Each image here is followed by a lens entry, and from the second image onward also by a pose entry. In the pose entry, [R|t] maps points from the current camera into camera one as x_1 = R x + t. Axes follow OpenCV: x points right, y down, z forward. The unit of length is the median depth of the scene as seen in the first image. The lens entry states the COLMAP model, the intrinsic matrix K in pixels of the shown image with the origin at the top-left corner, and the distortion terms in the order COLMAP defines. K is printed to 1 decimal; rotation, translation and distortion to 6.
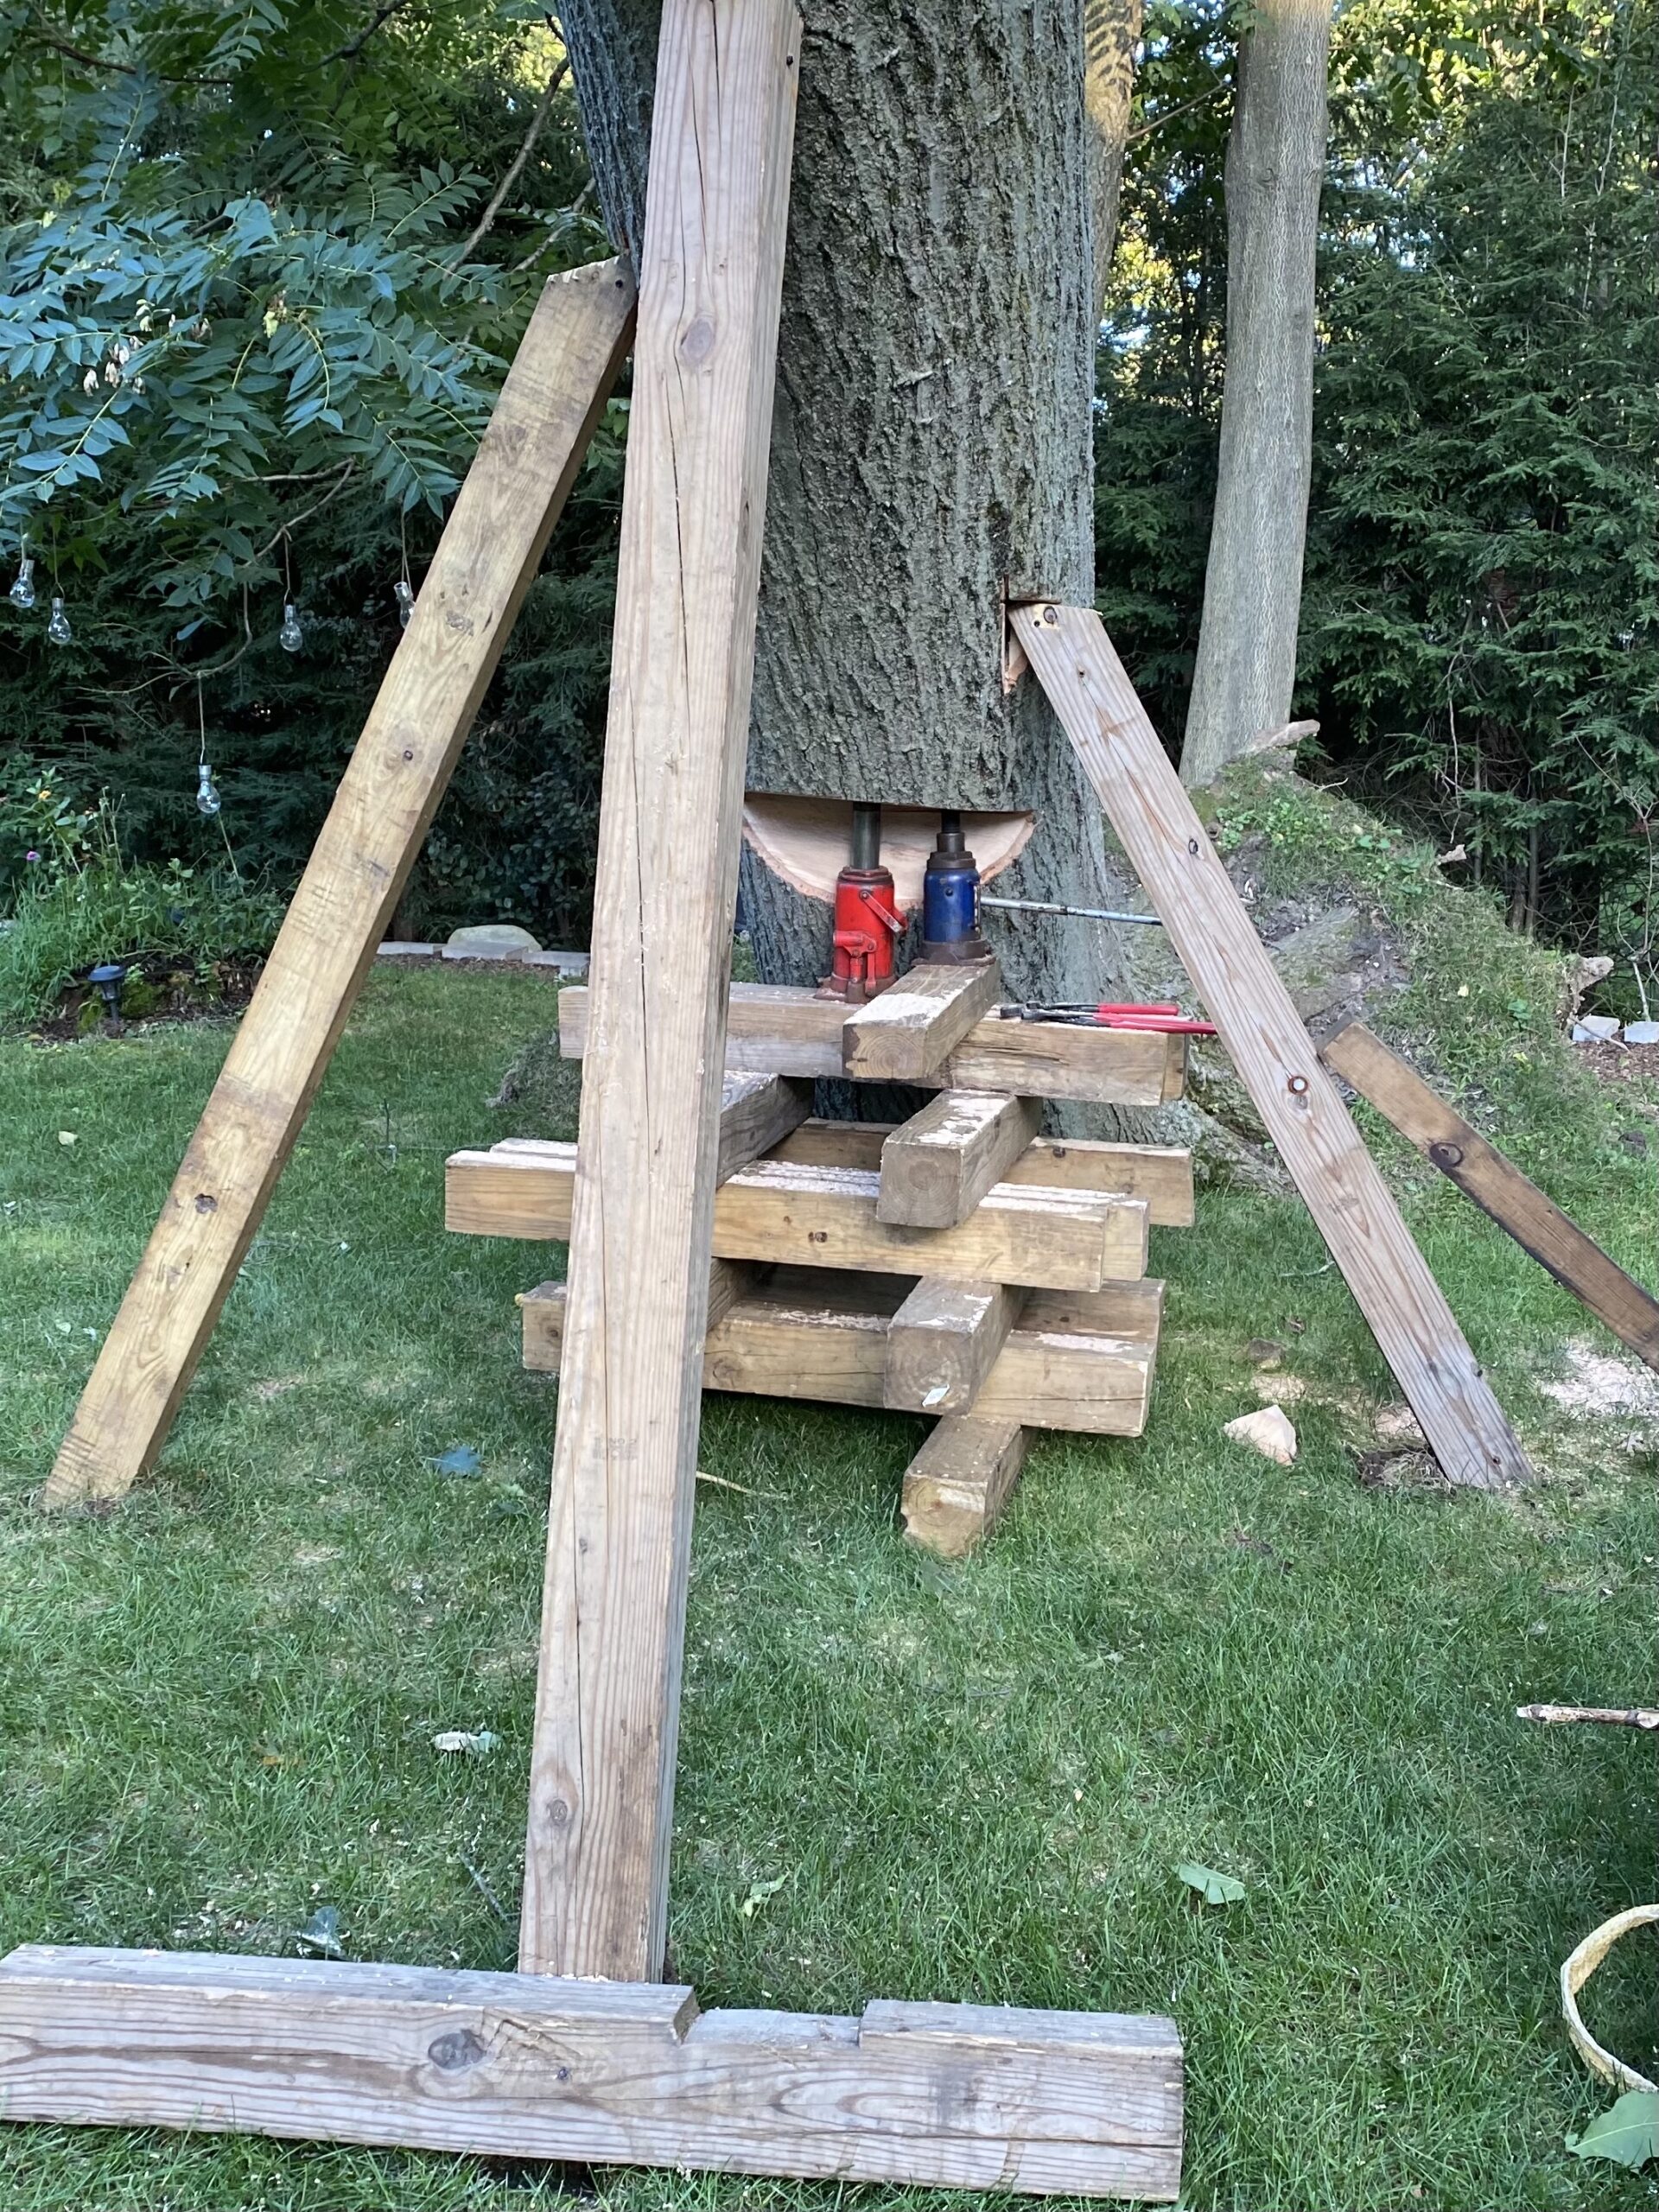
lens RADIAL K [[1676.1, 0, 836.2], [0, 1676.1, 1043.6], [0, 0, 1]] dist [0.010454, -0.001832]
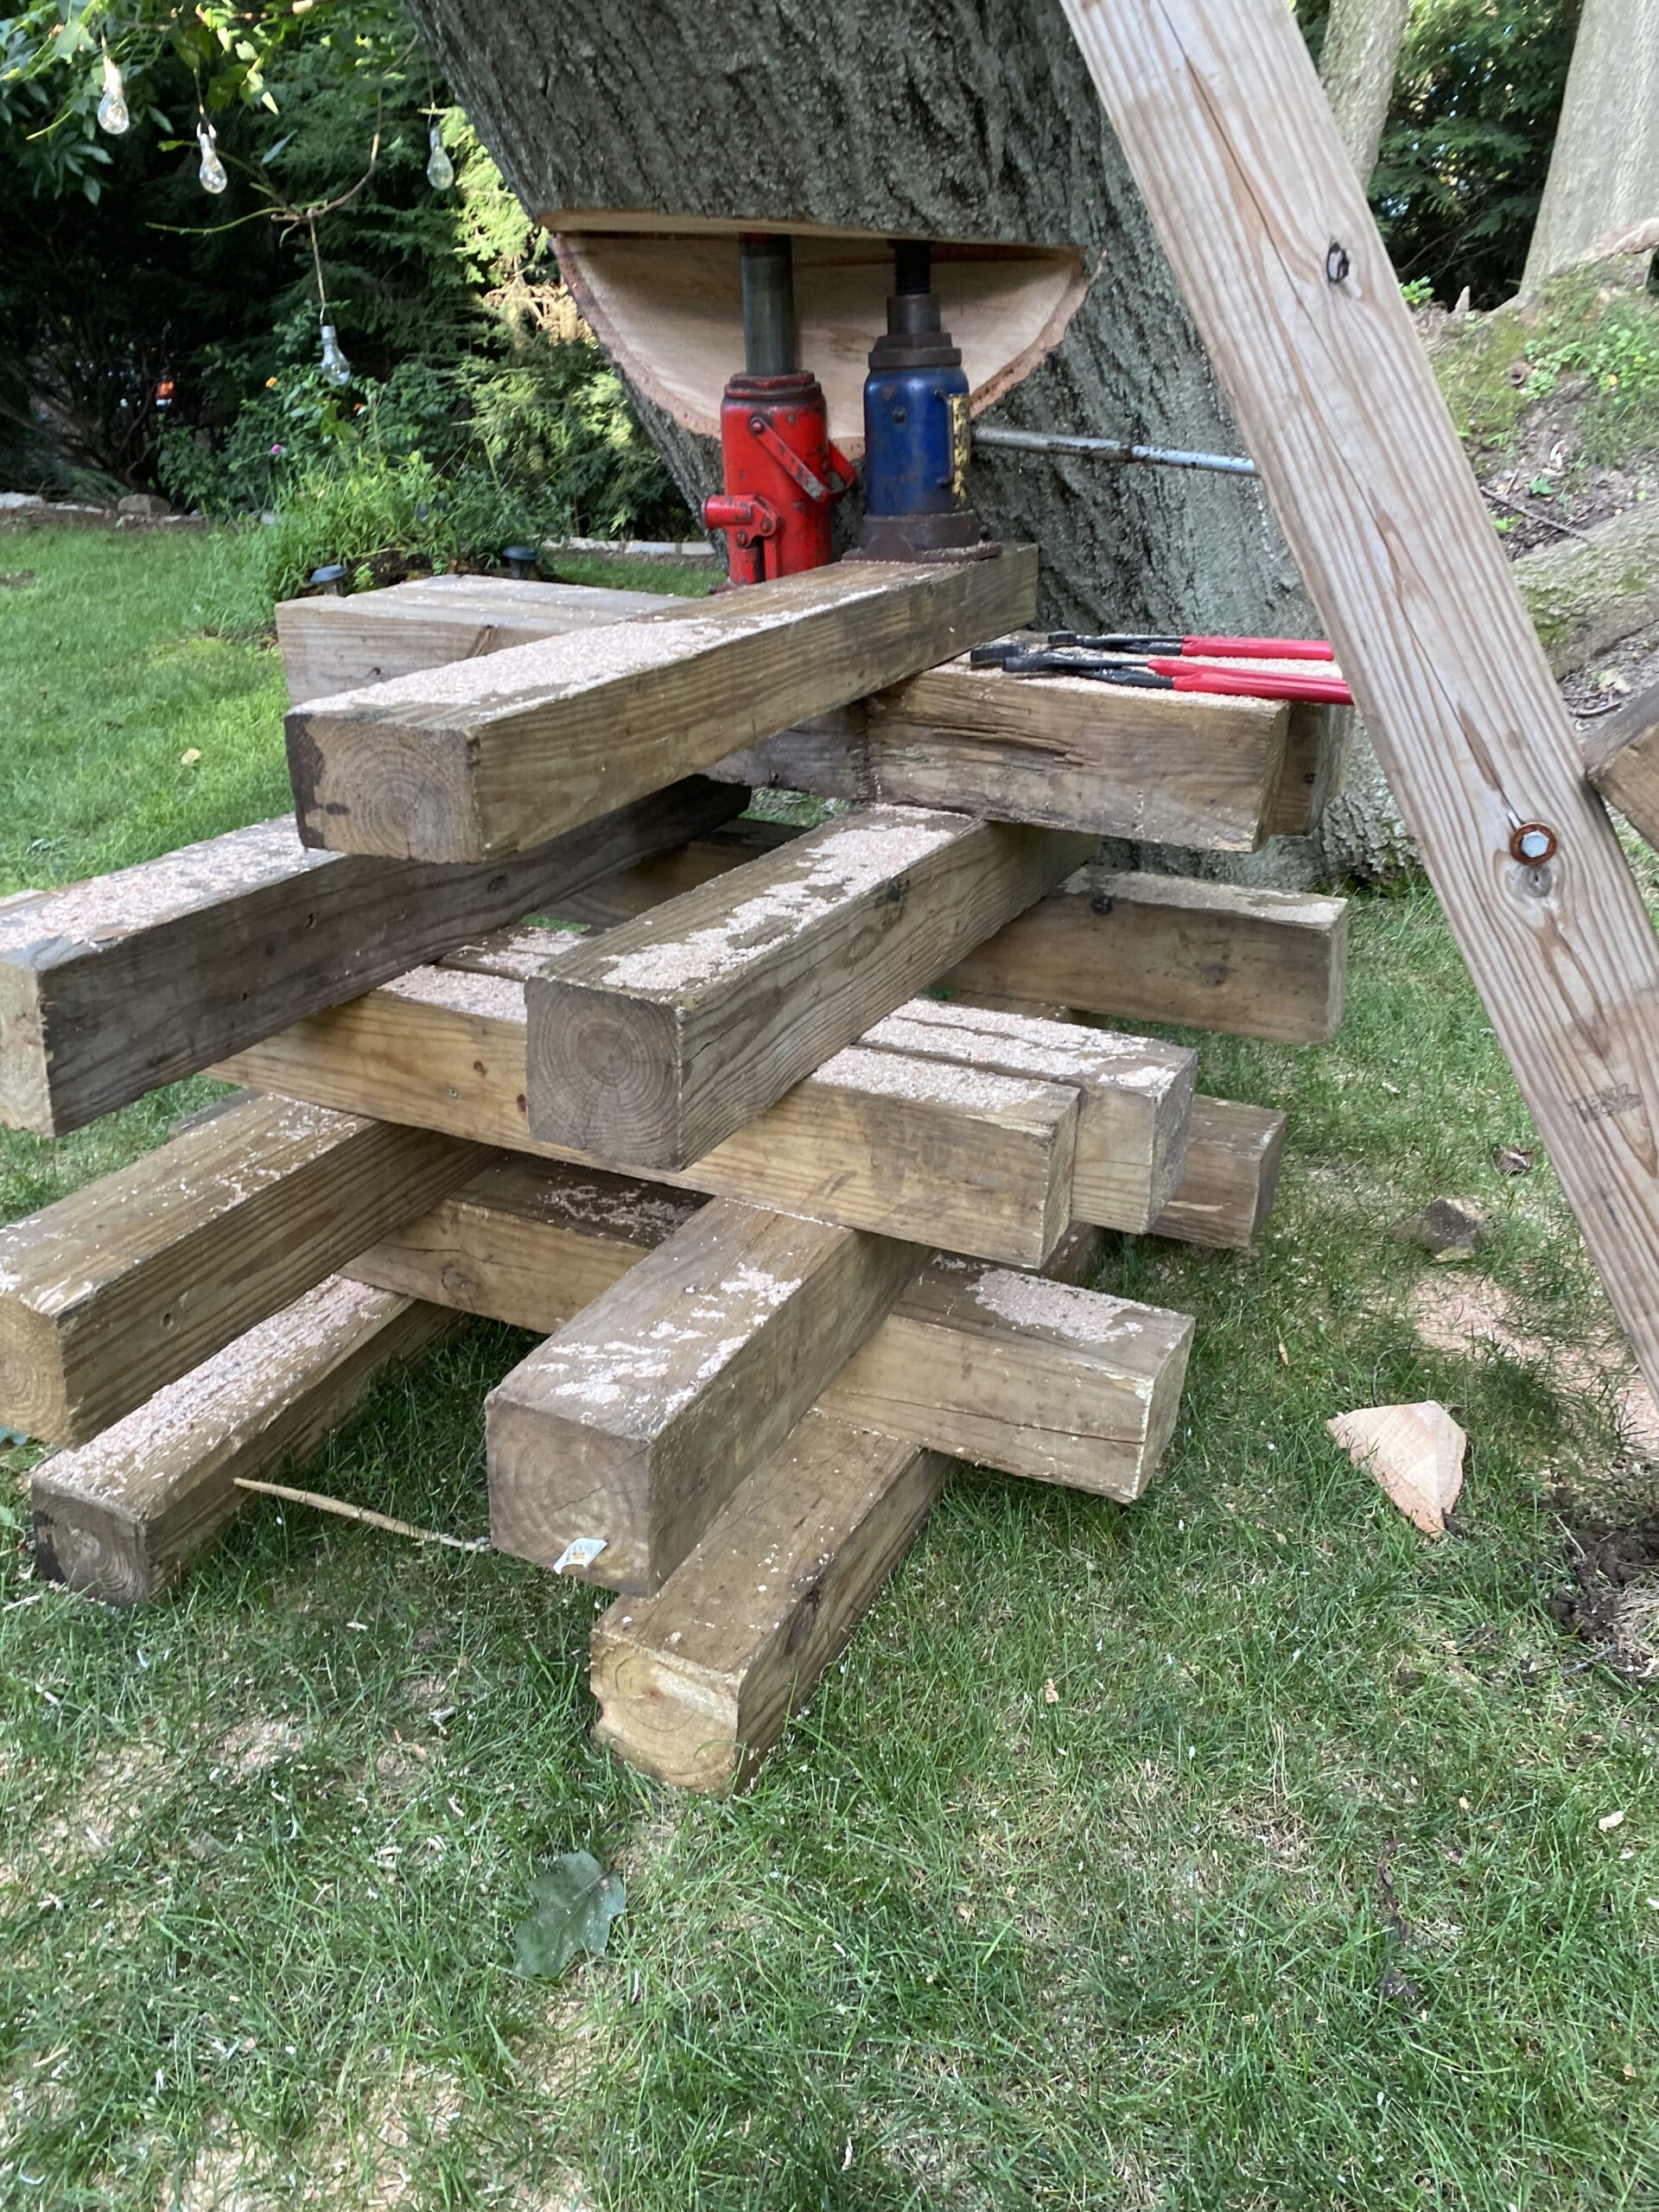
lens RADIAL K [[1698.6, 0, 784.0], [0, 1698.6, 1102.8], [0, 0, 1]] dist [-0.000435, -0.013656]
pose [[0.984976, 0.053226, -0.164283, 0.136028], [-0.009229, 0.966182, 0.257697, -0.019716], [0.172444, -0.252310, 0.952157, 0.450143]]
